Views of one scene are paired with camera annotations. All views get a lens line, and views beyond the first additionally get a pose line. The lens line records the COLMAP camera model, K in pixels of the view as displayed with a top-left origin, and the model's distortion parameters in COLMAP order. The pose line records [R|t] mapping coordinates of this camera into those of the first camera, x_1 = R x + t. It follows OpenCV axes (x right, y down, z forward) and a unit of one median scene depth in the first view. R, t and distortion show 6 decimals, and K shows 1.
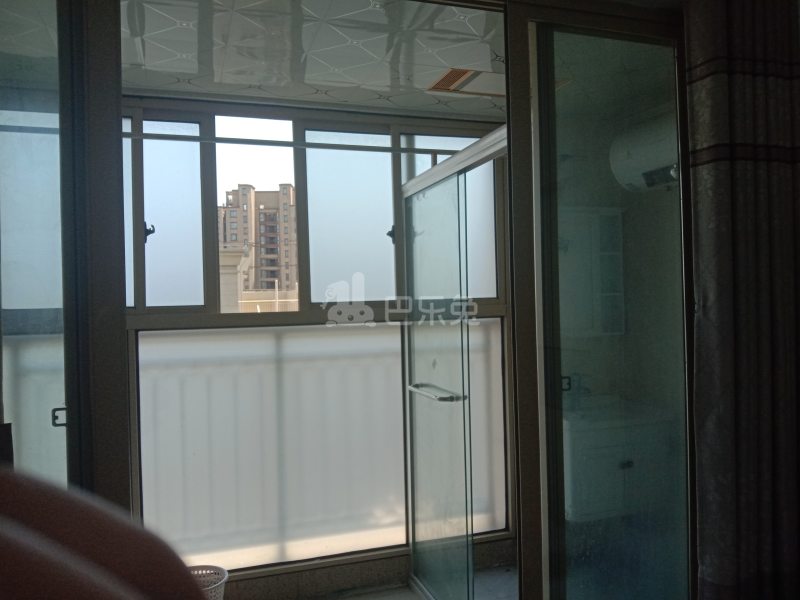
lens RADIAL K [[640.0, 0, 399.7], [0, 640.0, 296.5], [0, 0, 1]] dist [0.003801, -0.034092]
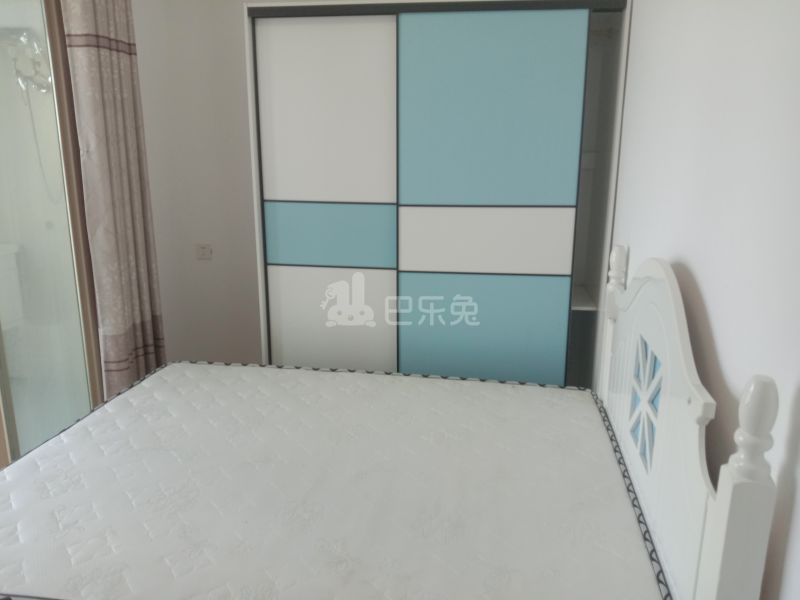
lens RADIAL K [[634.3, 0, 399.9], [0, 634.3, 304.2], [0, 0, 1]] dist [-0.001475, -0.000728]
pose [[0.468679, -0.184317, 0.863925, -0.337508], [-0.016043, 0.976052, 0.216943, 0.020238], [-0.883223, -0.115537, 0.454498, -0.211944]]
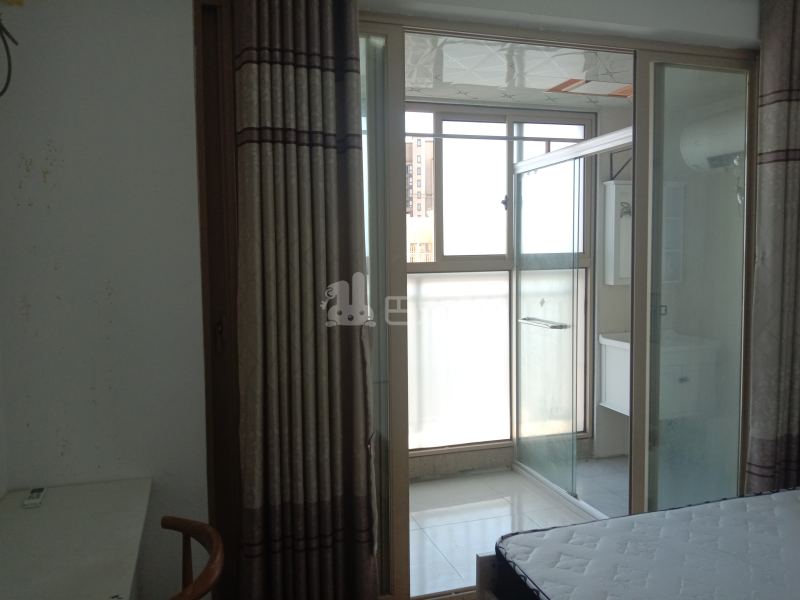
lens RADIAL K [[634.3, 0, 399.9], [0, 634.3, 304.2], [0, 0, 1]] dist [-0.001475, -0.000728]
pose [[0.999599, 0.010598, -0.026272, -0.231746], [-0.008417, 0.996617, 0.081756, 0.004878], [0.027050, -0.081502, 0.996306, -0.356638]]
